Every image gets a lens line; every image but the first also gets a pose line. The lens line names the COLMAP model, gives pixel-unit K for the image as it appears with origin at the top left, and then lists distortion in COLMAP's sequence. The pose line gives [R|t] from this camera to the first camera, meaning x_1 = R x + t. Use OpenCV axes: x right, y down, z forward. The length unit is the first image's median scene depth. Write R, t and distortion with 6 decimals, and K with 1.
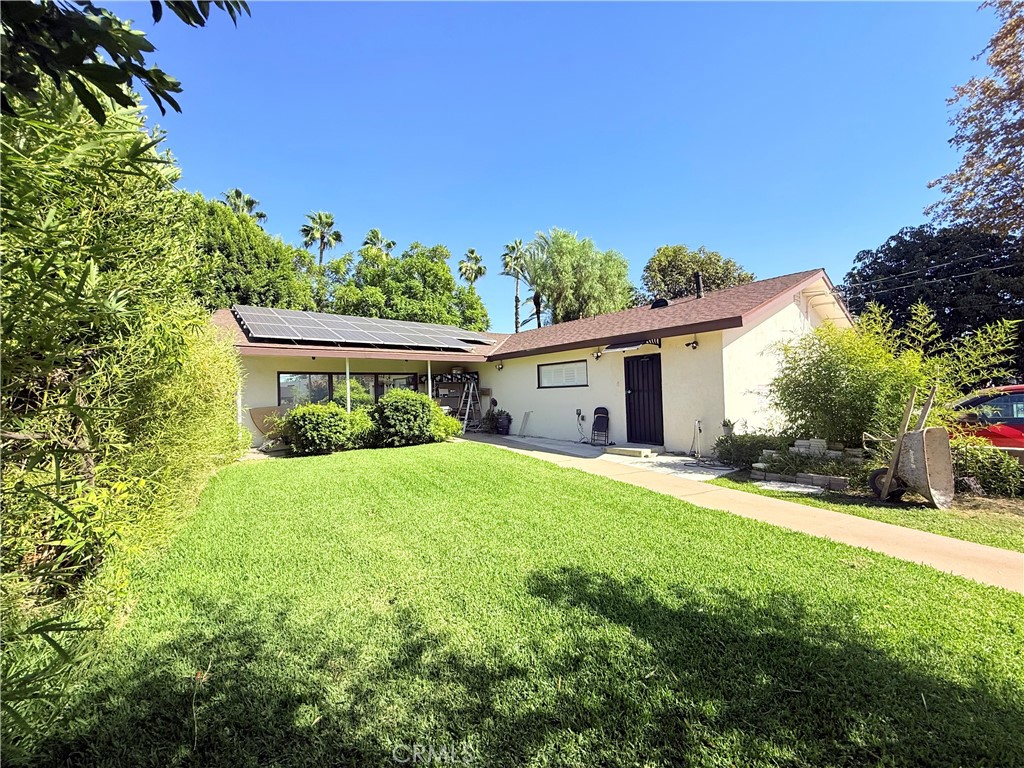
lens RADIAL K [[407.9, 0, 508.9], [0, 407.9, 379.3], [0, 0, 1]] dist [0.002444, -0.000422]
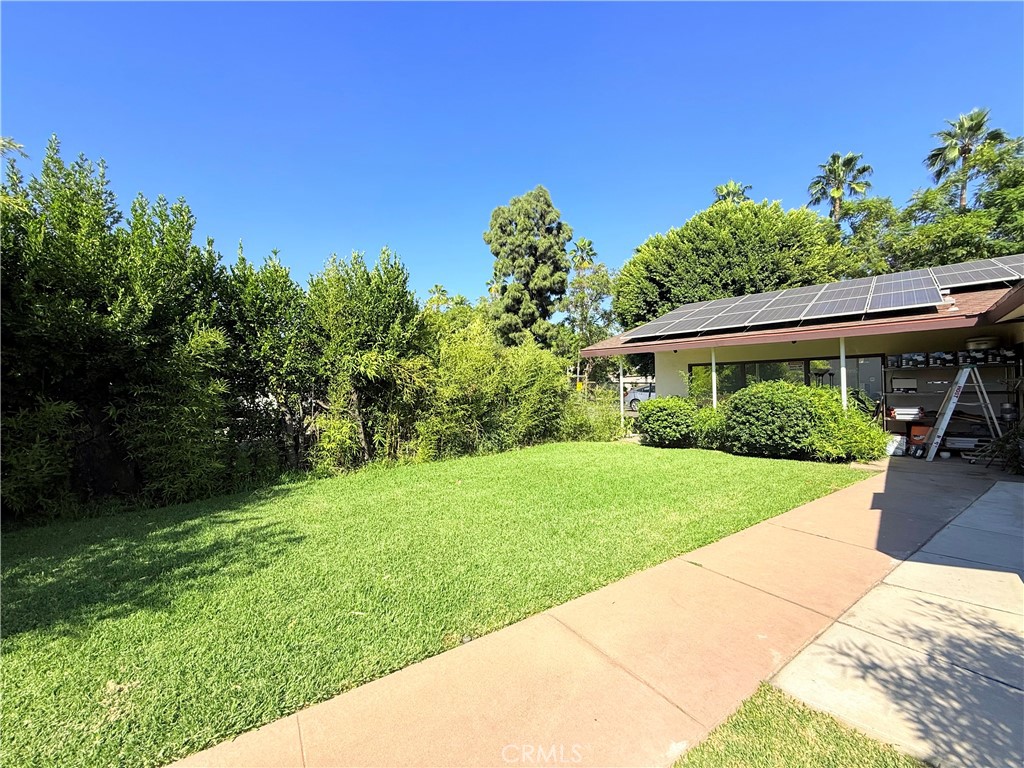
lens RADIAL K [[407.9, 0, 510.7], [0, 407.9, 387.4], [0, 0, 1]] dist [0.002444, -0.000422]
pose [[0.137739, 0.017949, -0.990306, 0.368067], [0.043601, 0.998757, 0.024167, -0.004857], [0.989508, -0.046507, 0.136785, 0.359423]]
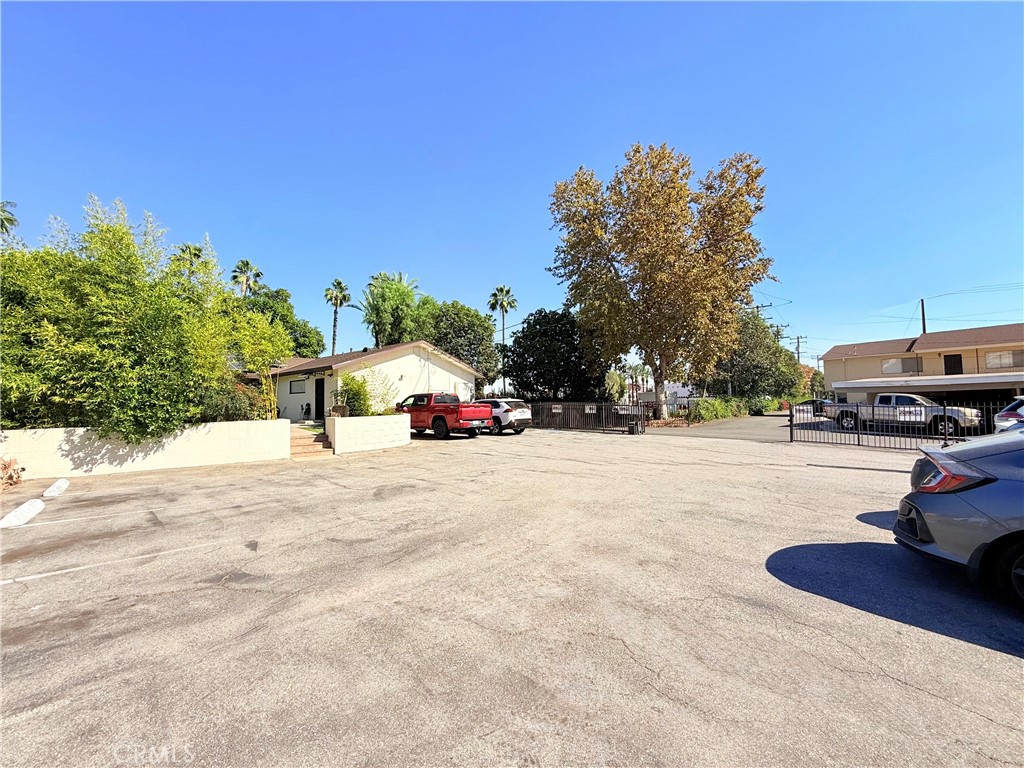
lens RADIAL K [[407.9, 0, 512.8], [0, 407.9, 377.6], [0, 0, 1]] dist [0.002444, -0.000422]
pose [[0.980283, 0.026221, 0.195851, 0.658547], [-0.020669, 0.999326, -0.030335, -0.014176], [-0.196514, 0.025689, 0.980164, -0.967408]]
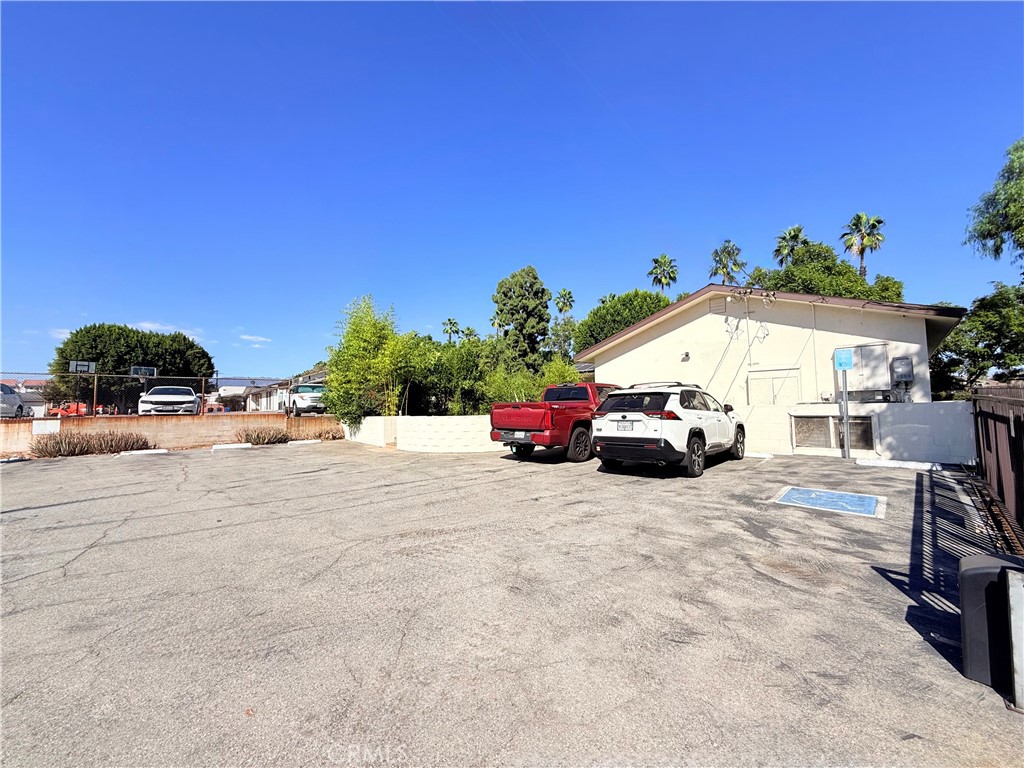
lens RADIAL K [[407.9, 0, 509.7], [0, 407.9, 383.7], [0, 0, 1]] dist [0.002444, -0.000422]
pose [[0.138121, -0.034957, -0.989798, 1.495049], [0.049478, 0.998373, -0.028356, 0.021252], [0.989179, -0.045056, 0.139625, 0.188424]]
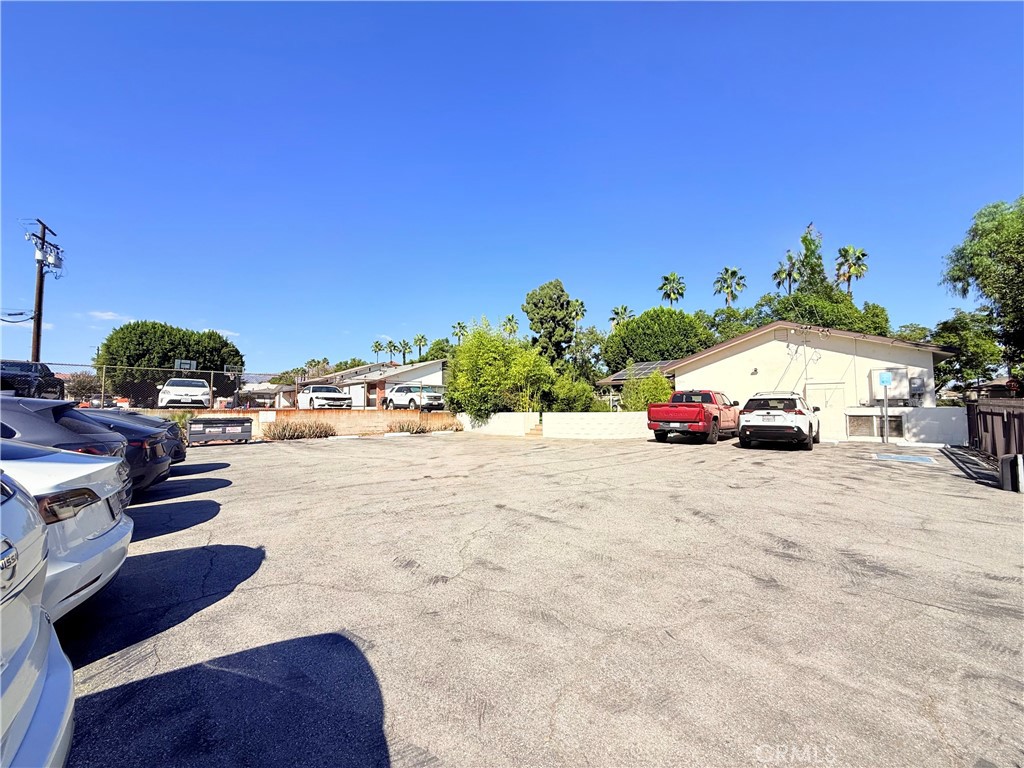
lens RADIAL K [[407.9, 0, 510.4], [0, 407.9, 382.7], [0, 0, 1]] dist [0.002444, -0.000422]
pose [[0.193926, -0.037449, -0.980301, 1.744236], [0.032392, 0.998971, -0.031754, 0.001546], [0.980481, -0.025596, 0.194939, -0.319402]]
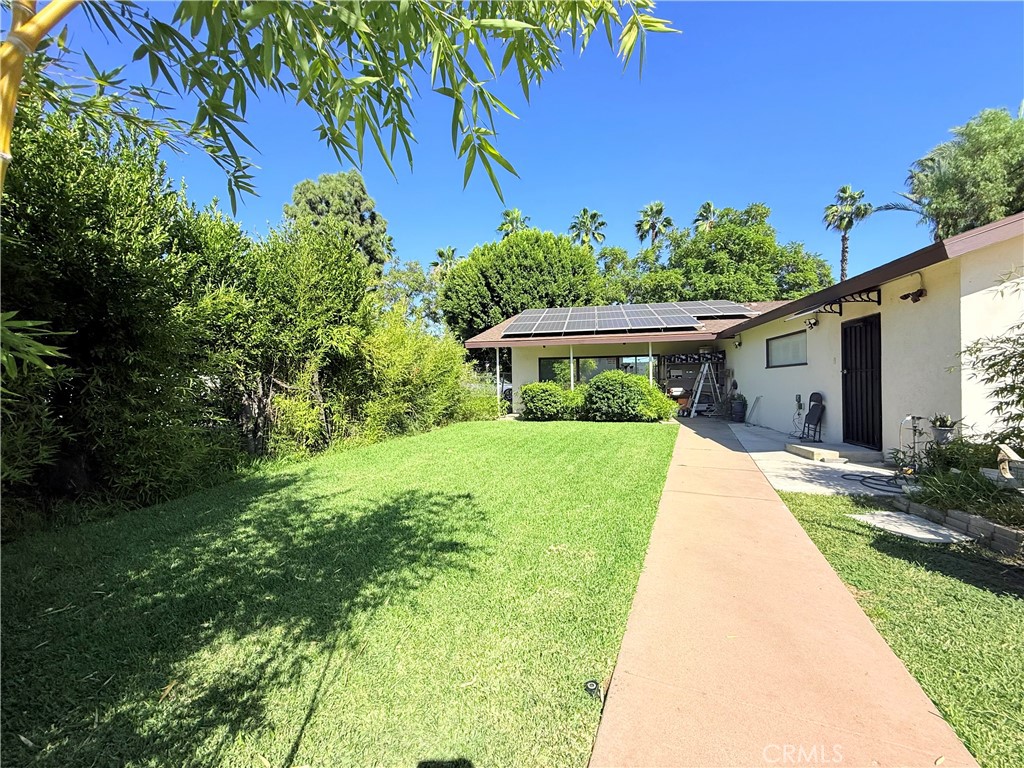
lens RADIAL K [[407.9, 0, 510.4], [0, 407.9, 385.6], [0, 0, 1]] dist [0.002444, -0.000422]
pose [[0.640608, 0.020406, -0.767597, 0.348491], [0.022732, 0.998705, 0.045522, 0.007346], [0.767531, -0.046611, 0.639314, 0.072256]]
